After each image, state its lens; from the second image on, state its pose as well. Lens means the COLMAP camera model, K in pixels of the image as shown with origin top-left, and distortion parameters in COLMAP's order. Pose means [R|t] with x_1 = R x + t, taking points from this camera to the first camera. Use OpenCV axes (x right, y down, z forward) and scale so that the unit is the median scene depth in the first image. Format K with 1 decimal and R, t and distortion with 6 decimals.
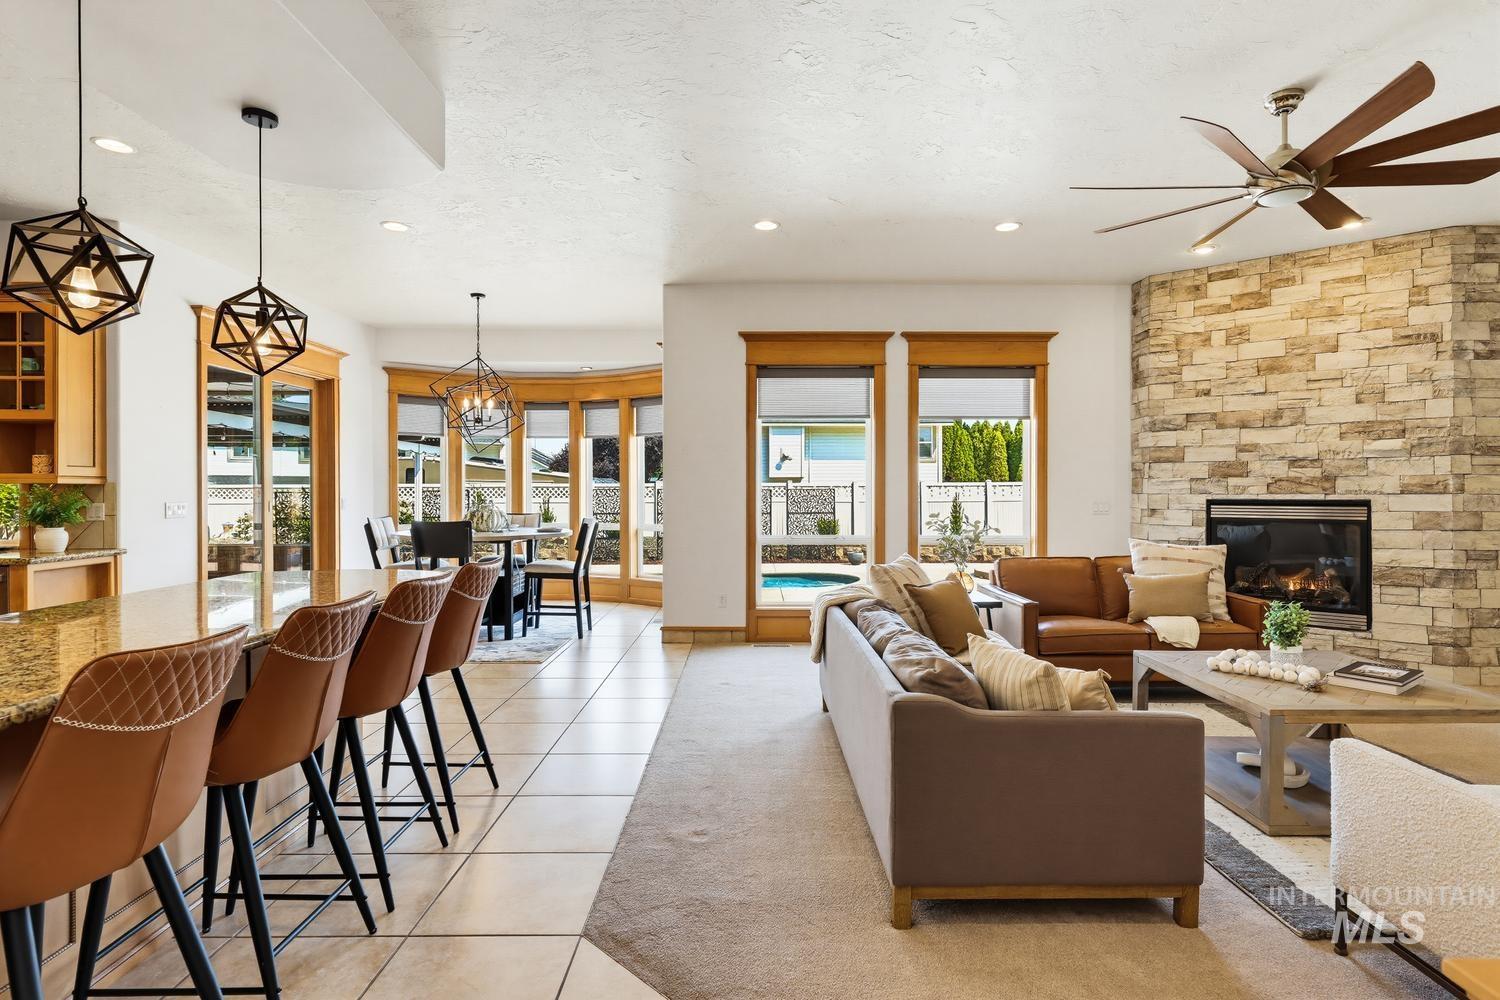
lens RADIAL K [[773.3, 0, 751.4], [0, 773.3, 491.7], [0, 0, 1]] dist [0.009473, -0.001558]
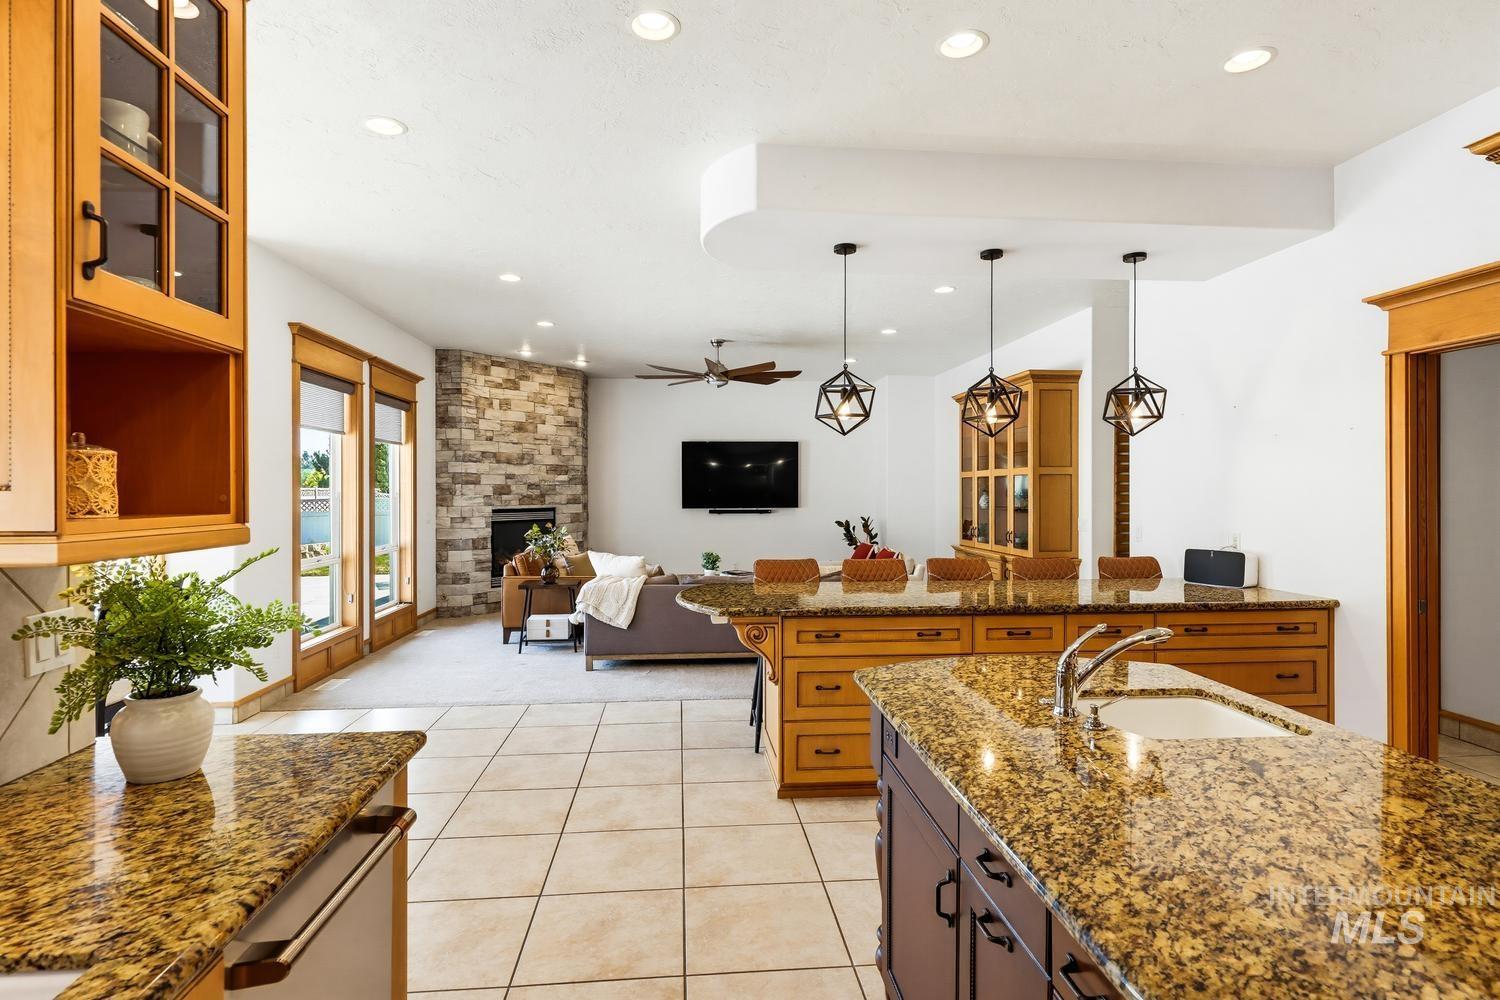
lens RADIAL K [[773.3, 0, 760.5], [0, 773.3, 501.9], [0, 0, 1]] dist [0.009473, -0.001558]
pose [[-0.101360, -0.014802, 0.994740, -0.956633], [0.001054, 0.999887, 0.014986, -0.026242], [-0.994849, 0.002567, -0.101333, 0.624670]]
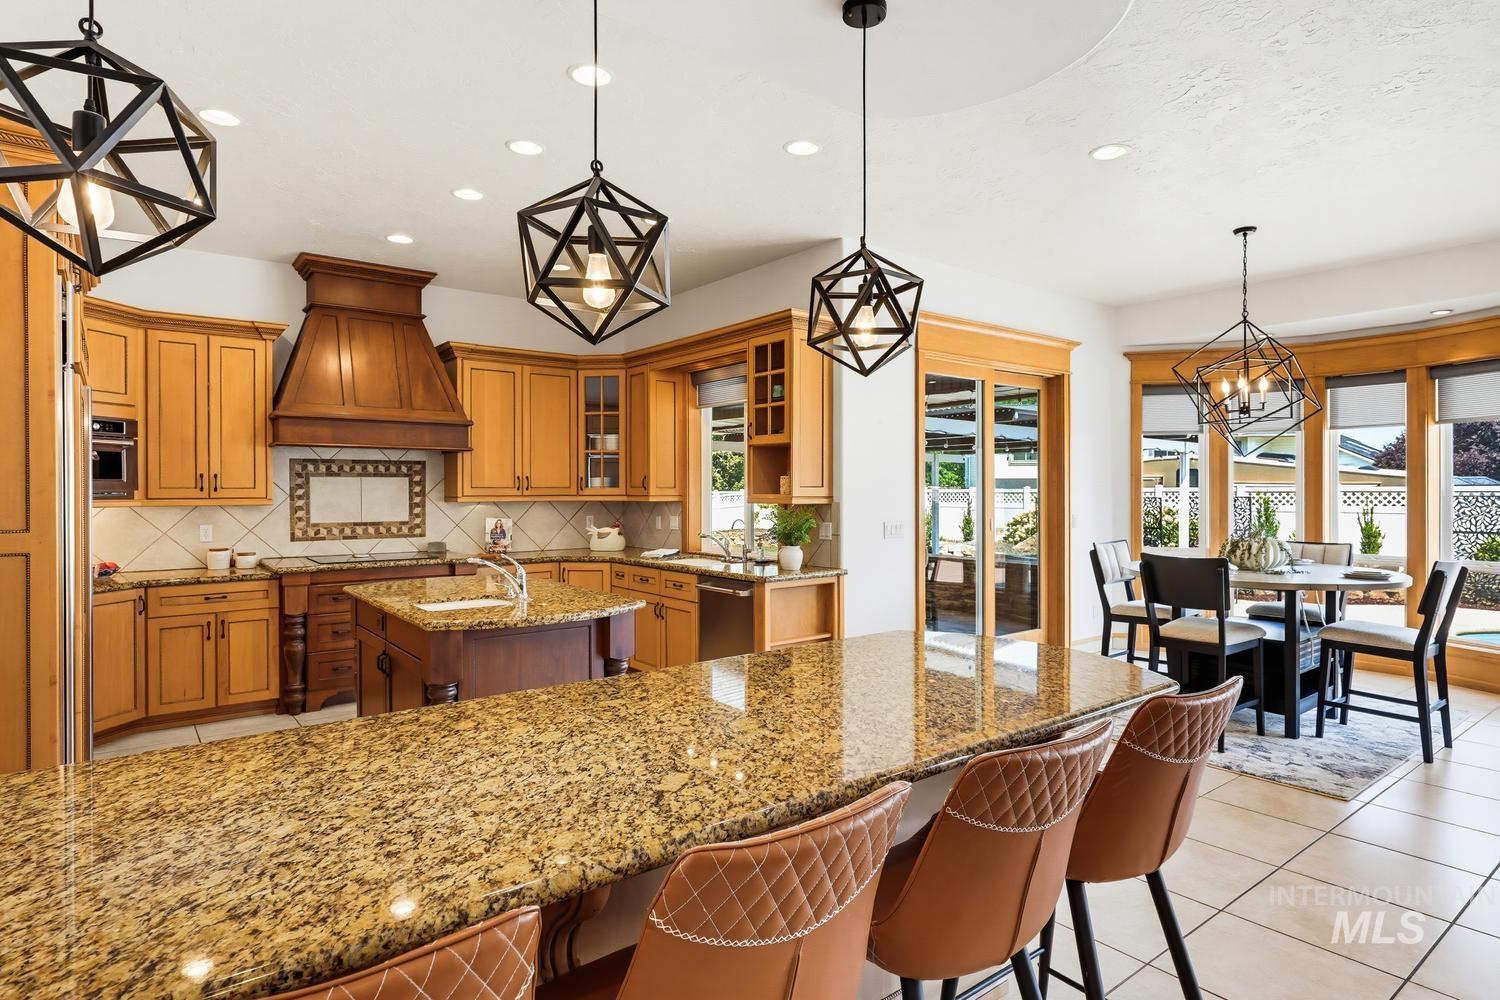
lens RADIAL K [[798.9, 0, 763.8], [0, 798.9, 494.5], [0, 0, 1]] dist [0.000970, -0.001595]
pose [[0.614436, 0.004101, -0.788956, -0.056537], [0.000163, 0.999986, 0.005325, -0.022410], [0.788967, -0.003401, 0.614427, 0.241897]]
